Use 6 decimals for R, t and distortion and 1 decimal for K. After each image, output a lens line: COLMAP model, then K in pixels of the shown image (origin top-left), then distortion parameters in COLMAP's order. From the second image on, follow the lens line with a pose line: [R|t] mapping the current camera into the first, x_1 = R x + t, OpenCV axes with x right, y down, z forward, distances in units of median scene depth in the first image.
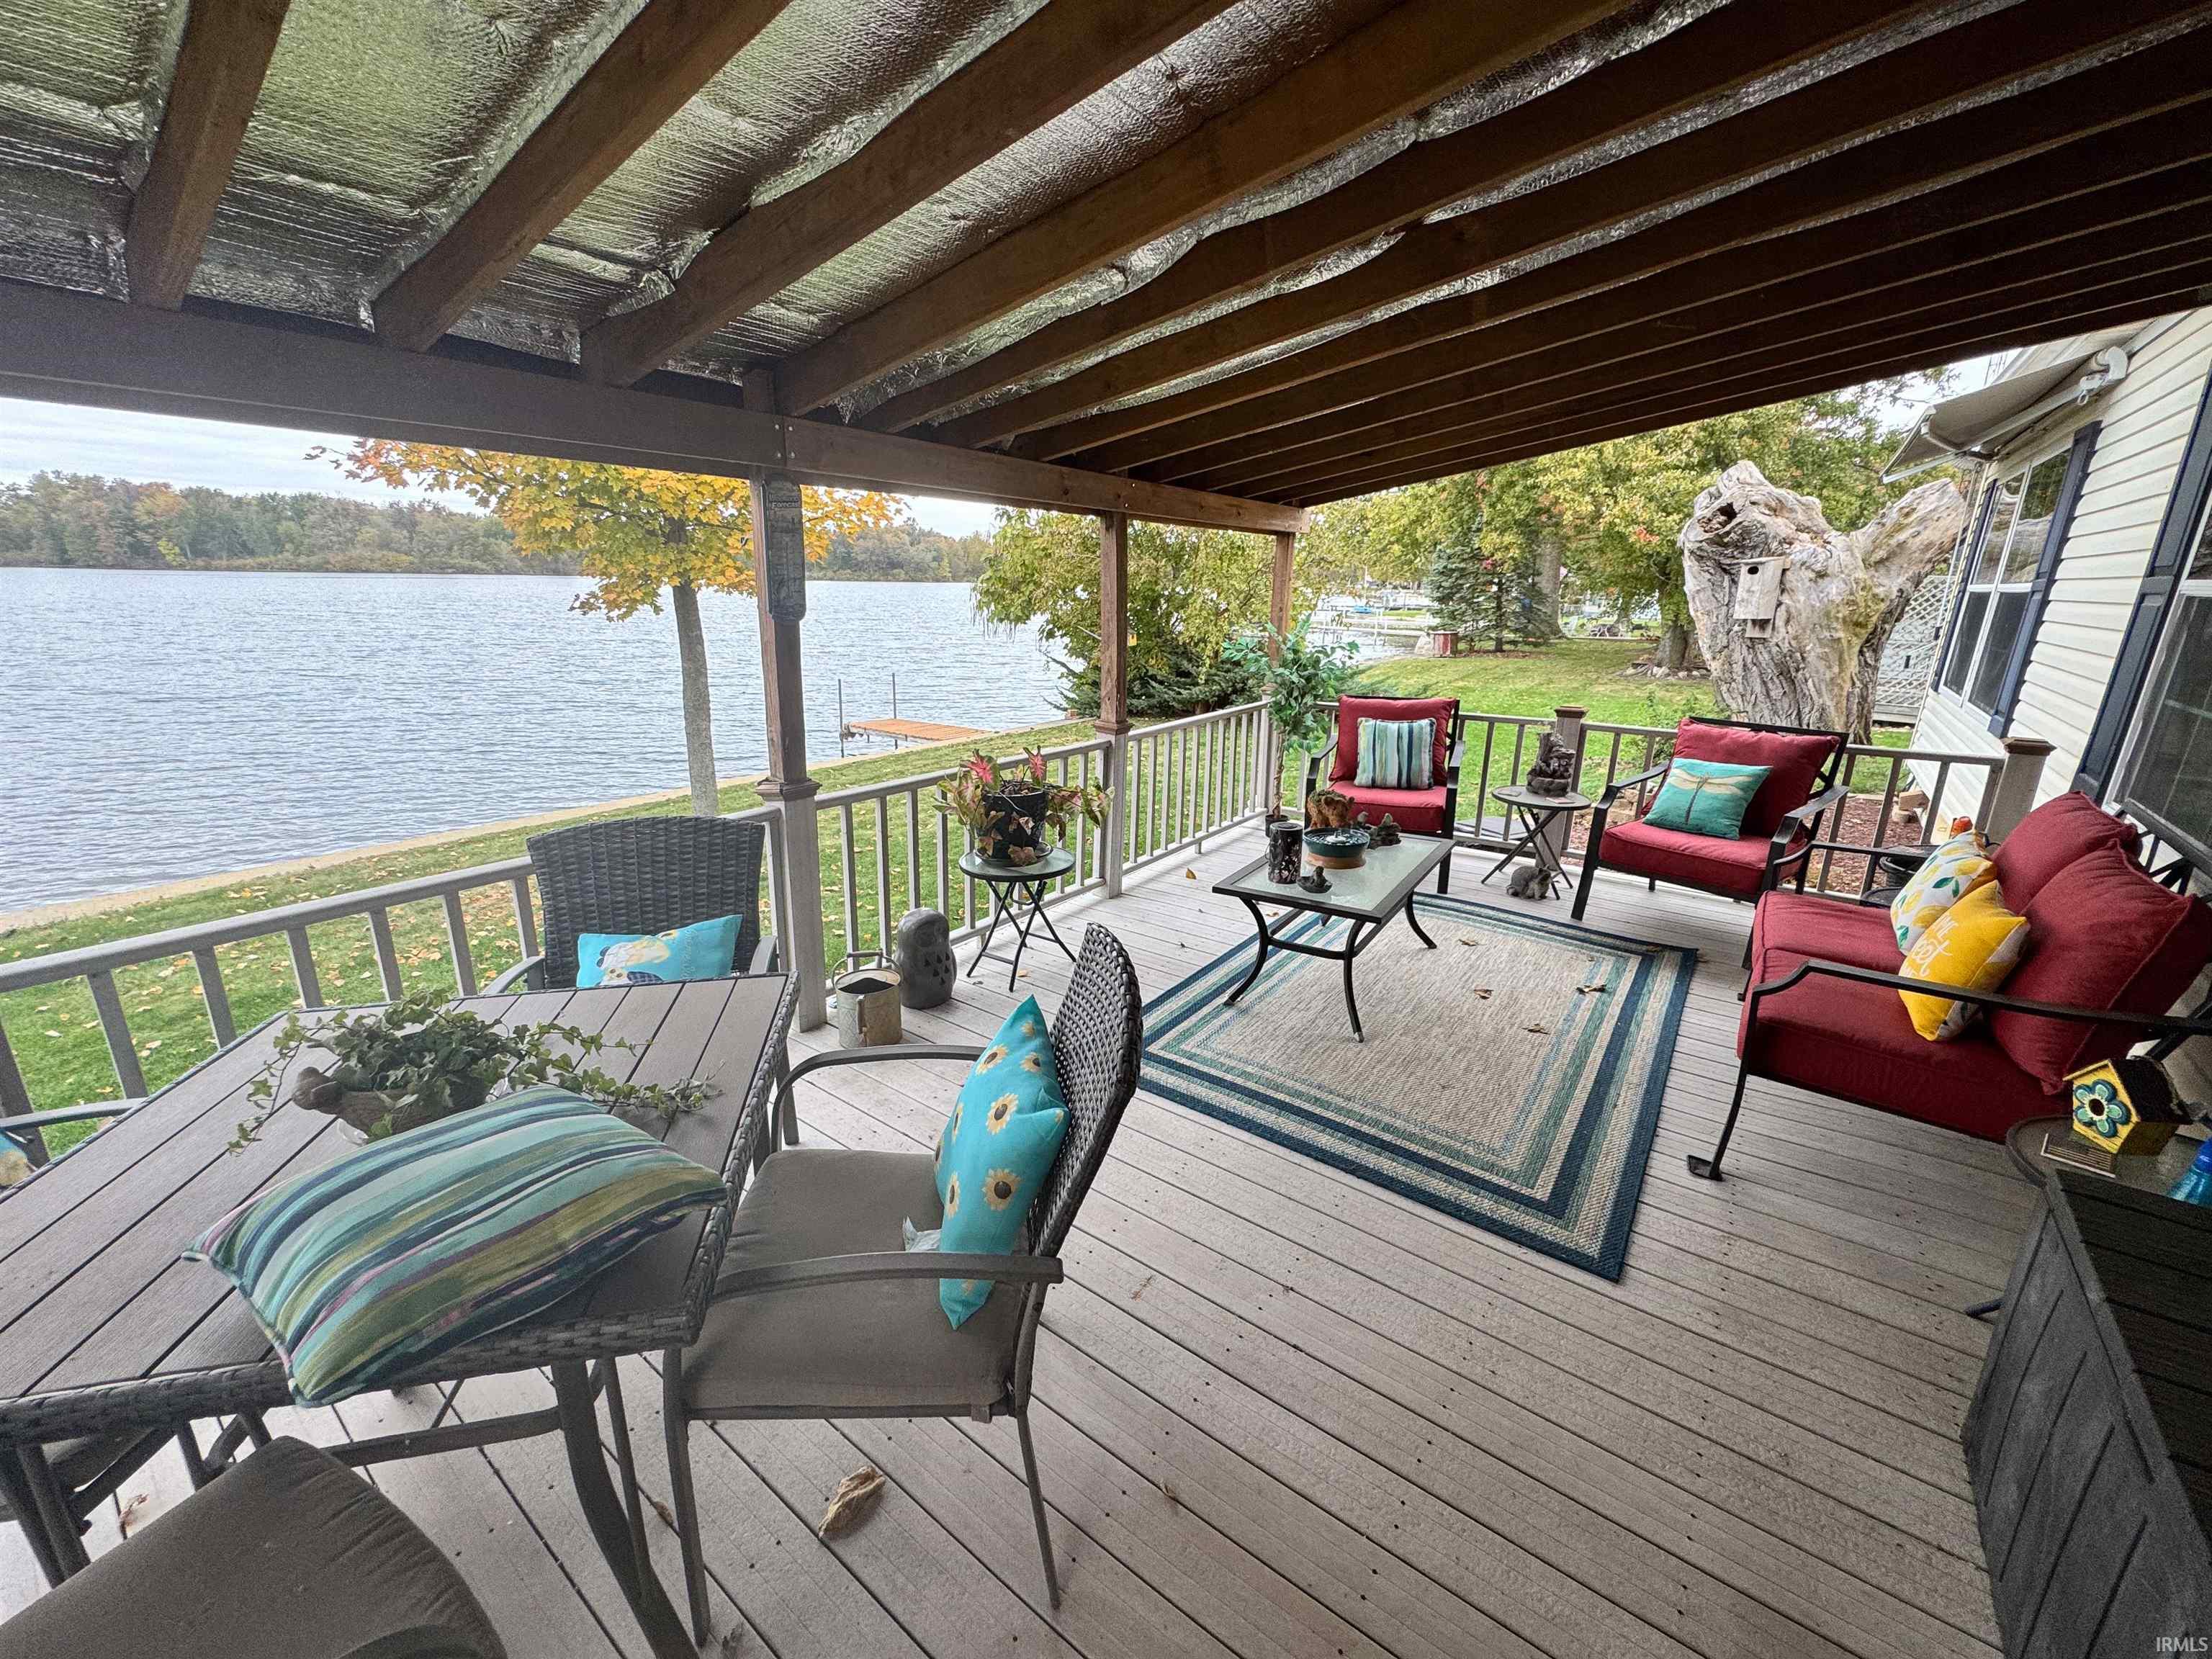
lens RADIAL K [[883.6, 0, 1118.8], [0, 883.6, 835.9], [0, 0, 1]] dist [-0.002388, 0.000790]
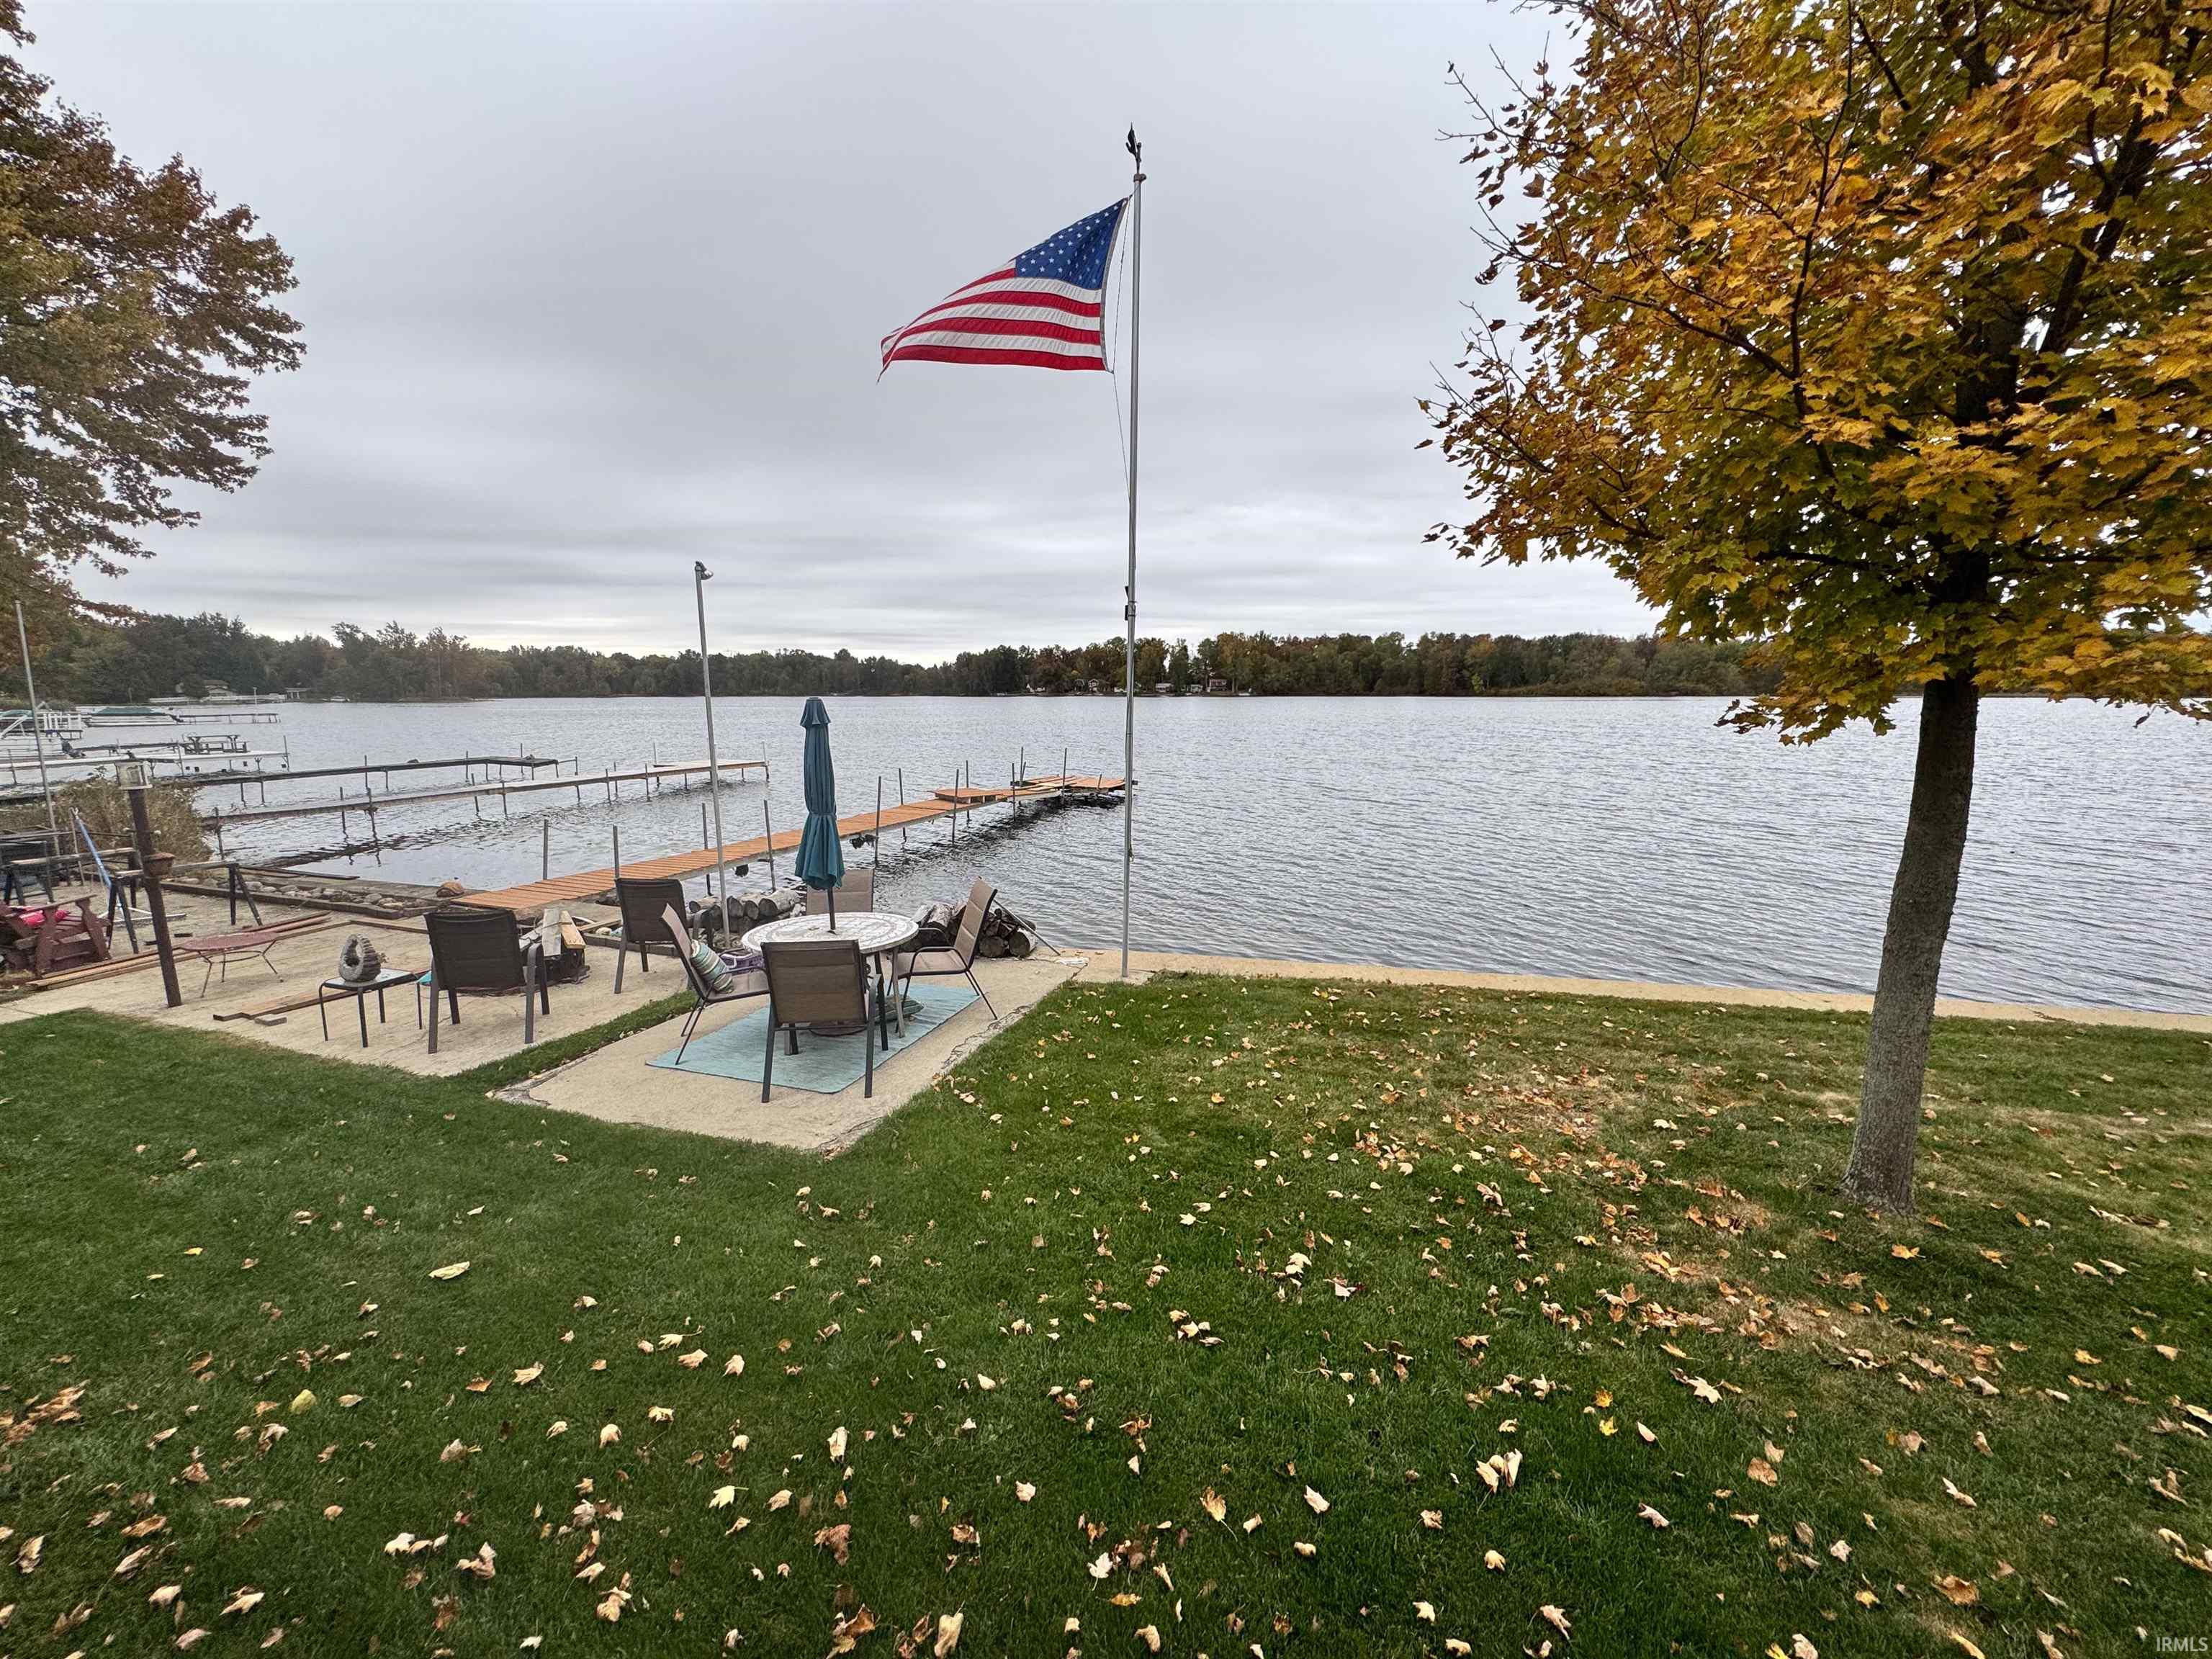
lens RADIAL K [[883.6, 0, 1101.4], [0, 883.6, 824.4], [0, 0, 1]] dist [-0.002388, 0.000790]
pose [[0.362242, 0.116398, -0.924788, -0.159874], [-0.247719, 0.968513, 0.024869, -0.078744], [0.898563, 0.220079, 0.379670, 0.321506]]
